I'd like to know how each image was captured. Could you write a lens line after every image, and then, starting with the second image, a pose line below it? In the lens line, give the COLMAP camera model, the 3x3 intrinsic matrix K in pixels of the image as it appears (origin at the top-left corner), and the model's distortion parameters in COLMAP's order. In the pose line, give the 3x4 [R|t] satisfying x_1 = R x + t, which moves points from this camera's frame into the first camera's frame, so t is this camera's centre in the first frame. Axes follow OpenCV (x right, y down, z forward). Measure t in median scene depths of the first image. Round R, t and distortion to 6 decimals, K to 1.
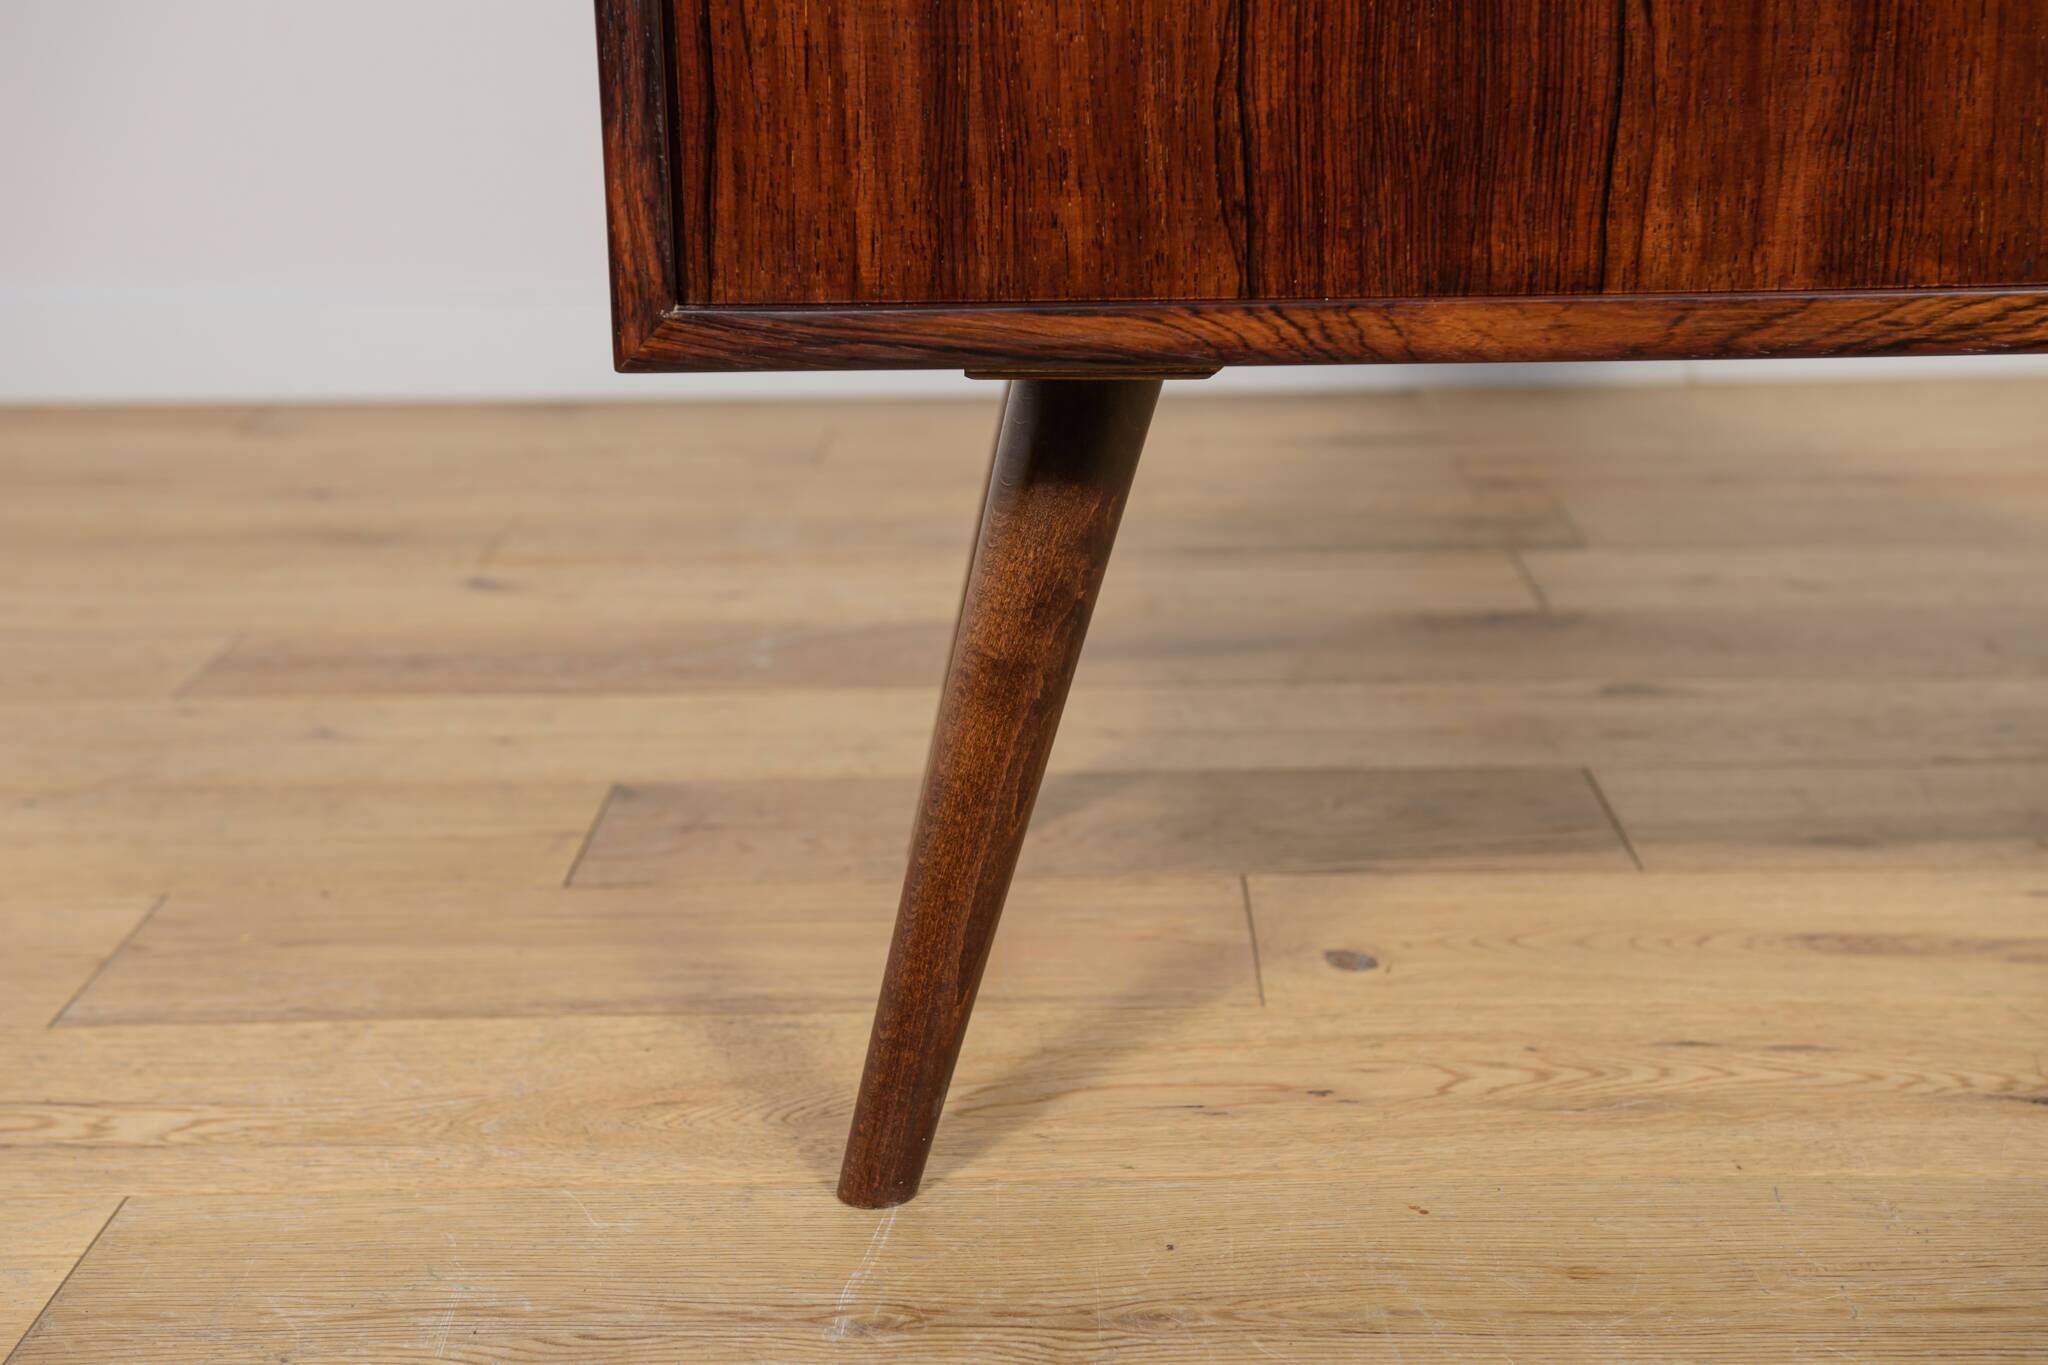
lens RADIAL K [[2914.3, 0, 1031.5], [0, 2914.3, 689.5], [0, 0, 1]] dist [0.073395, 0.165251]
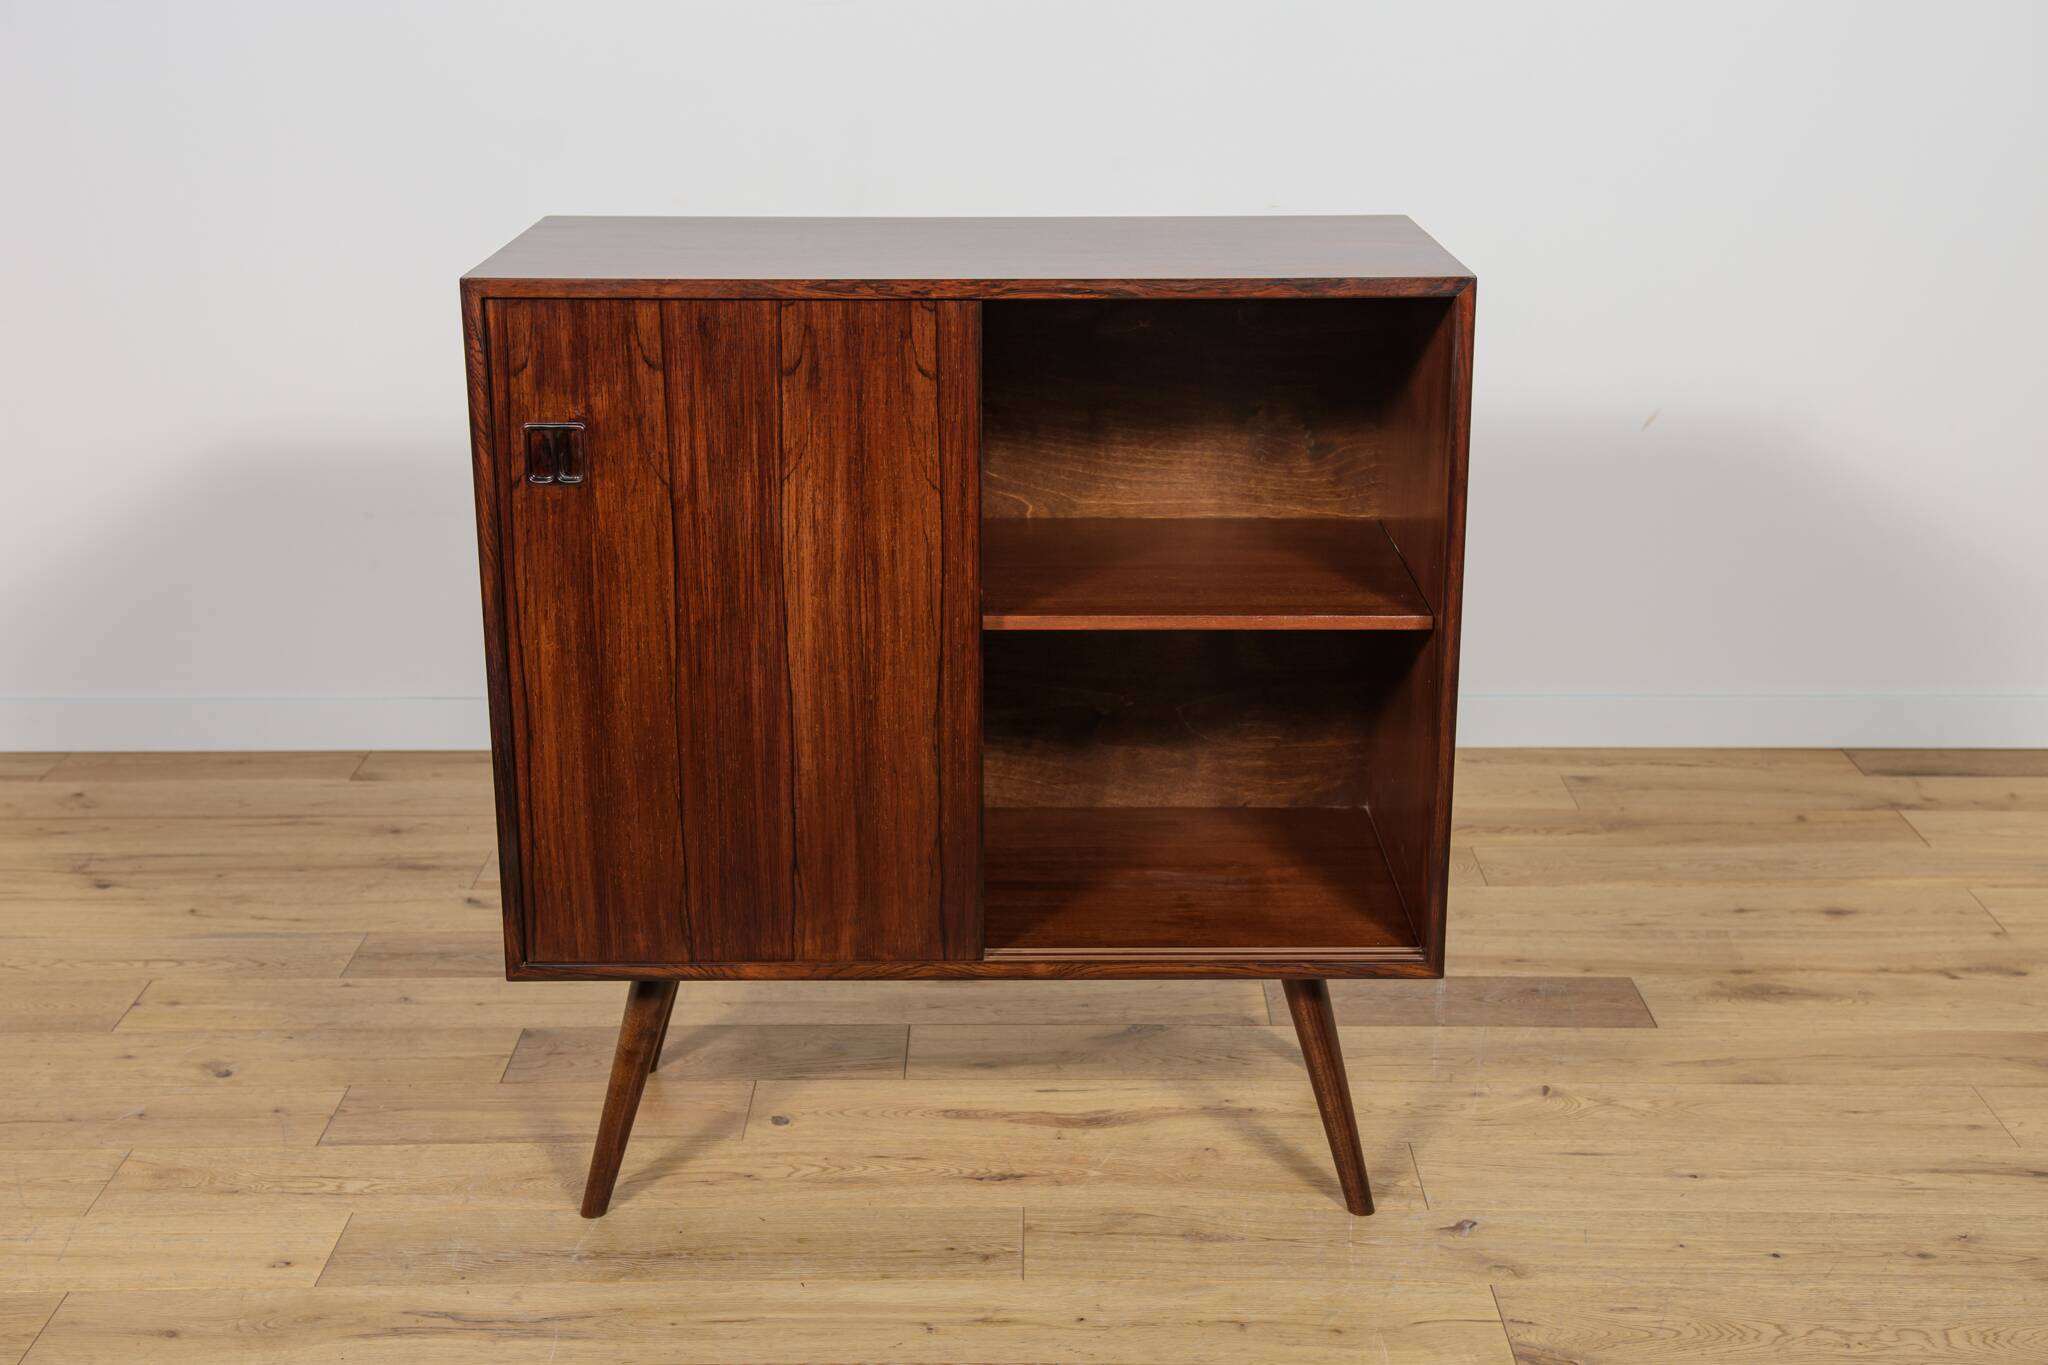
lens RADIAL K [[2562.0, 0, 1028.4], [0, 2562.0, 694.0], [0, 0, 1]] dist [0.058431, 0.055478]
pose [[0.999721, 0.008544, 0.022026, 0.374320], [-0.009078, 0.999664, 0.024296, -0.489956], [-0.021811, -0.024489, 0.999462, -1.888547]]
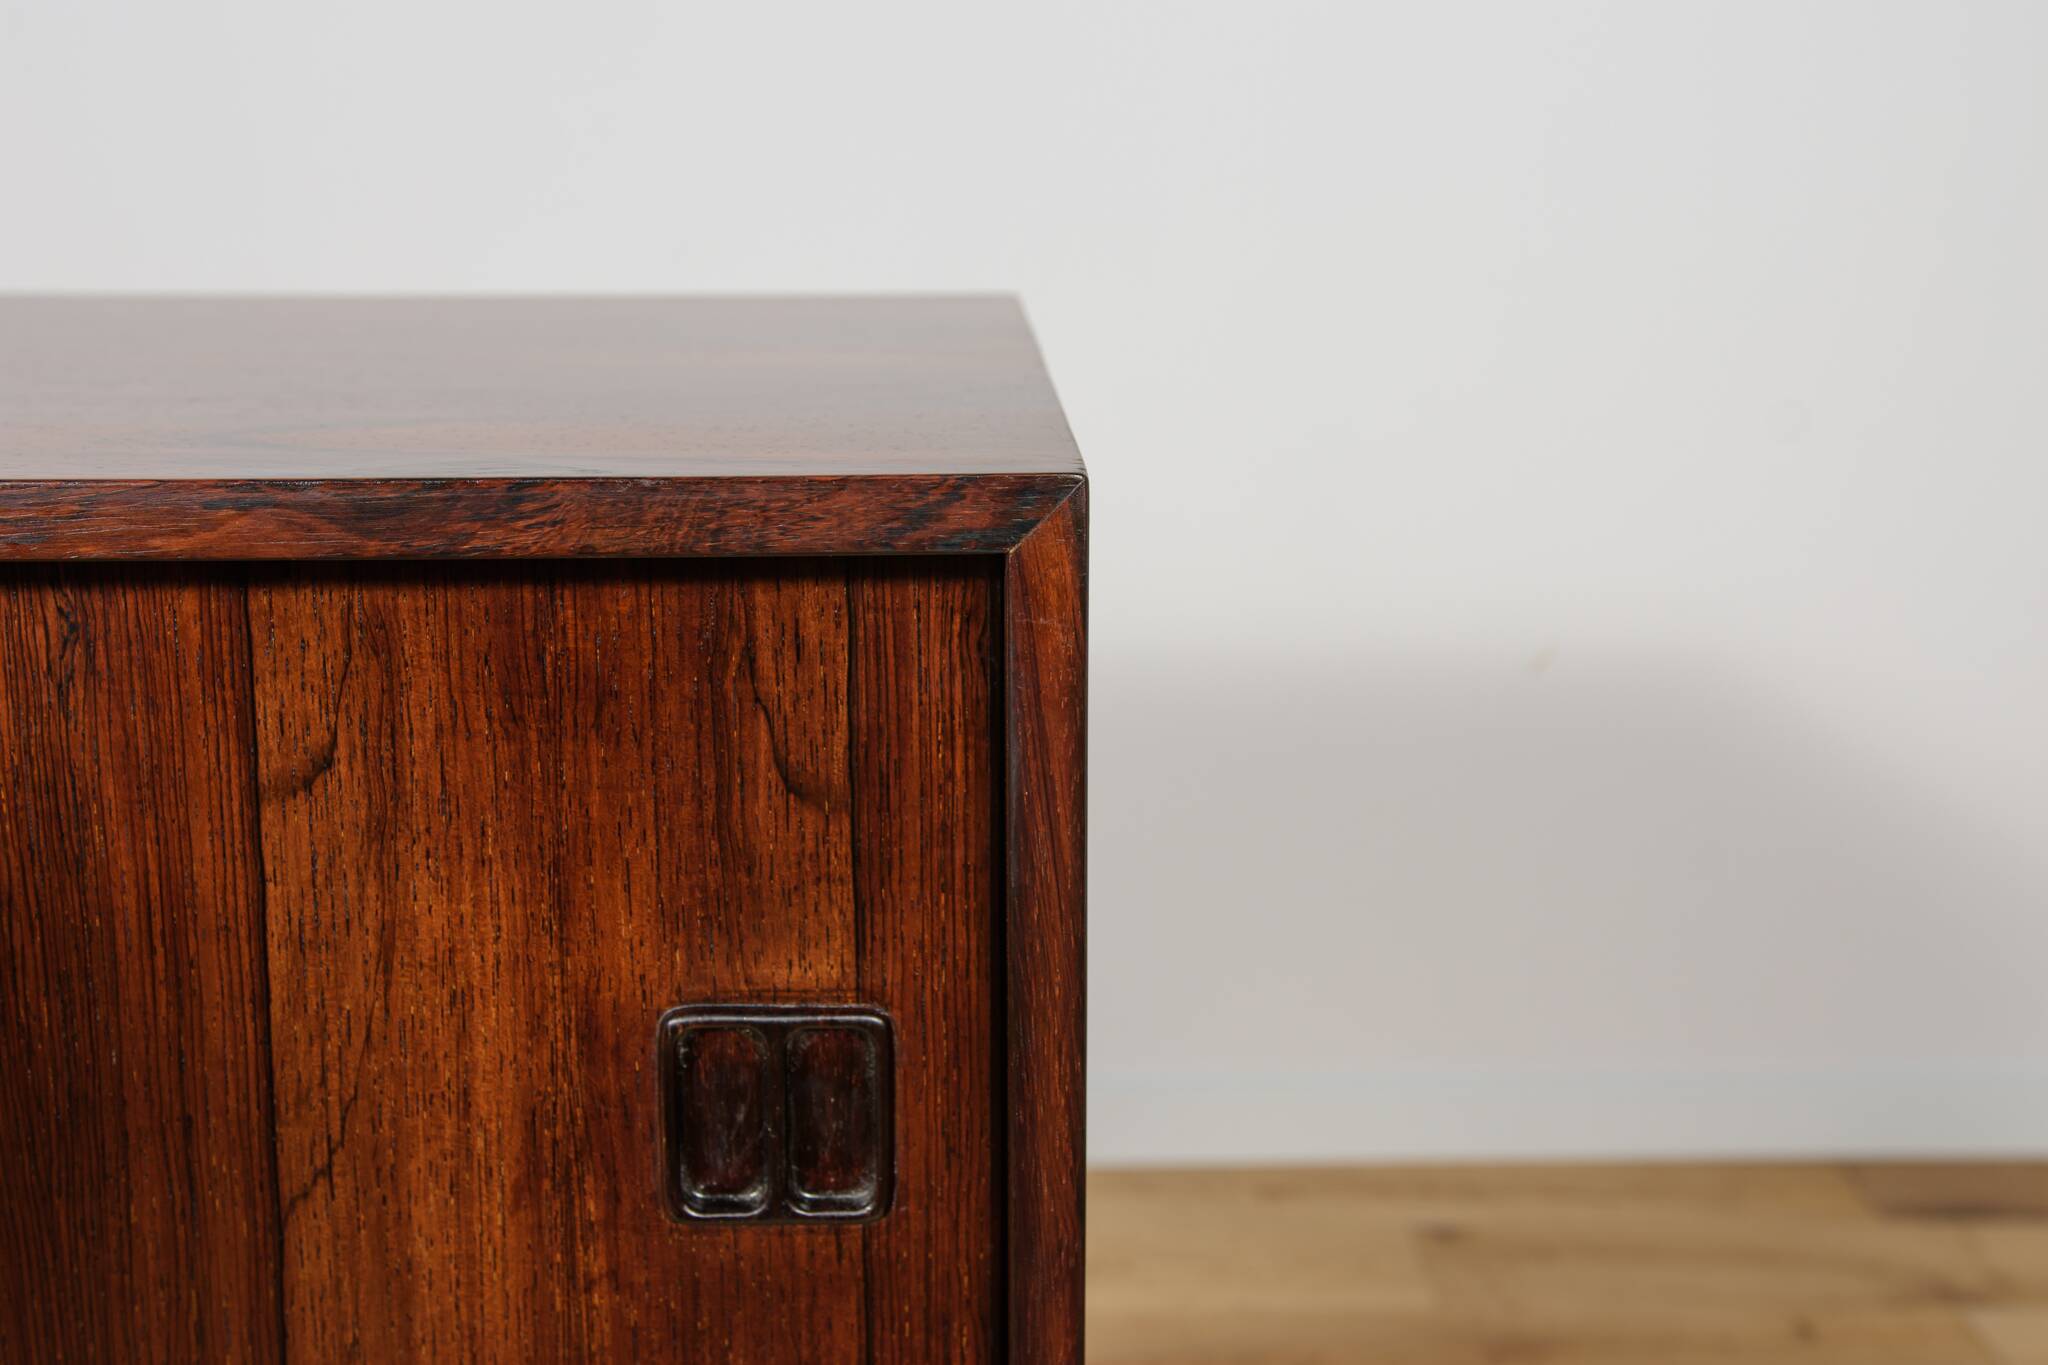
lens RADIAL K [[2152.0, 0, 1025.9], [0, 2152.0, 679.1], [0, 0, 1]] dist [-0.004456, 0.094764]
pose [[0.998356, 0.003634, 0.057210, 0.836539], [-0.002462, 0.999786, -0.020542, -0.789267], [-0.057273, 0.020367, 0.998151, 0.178976]]
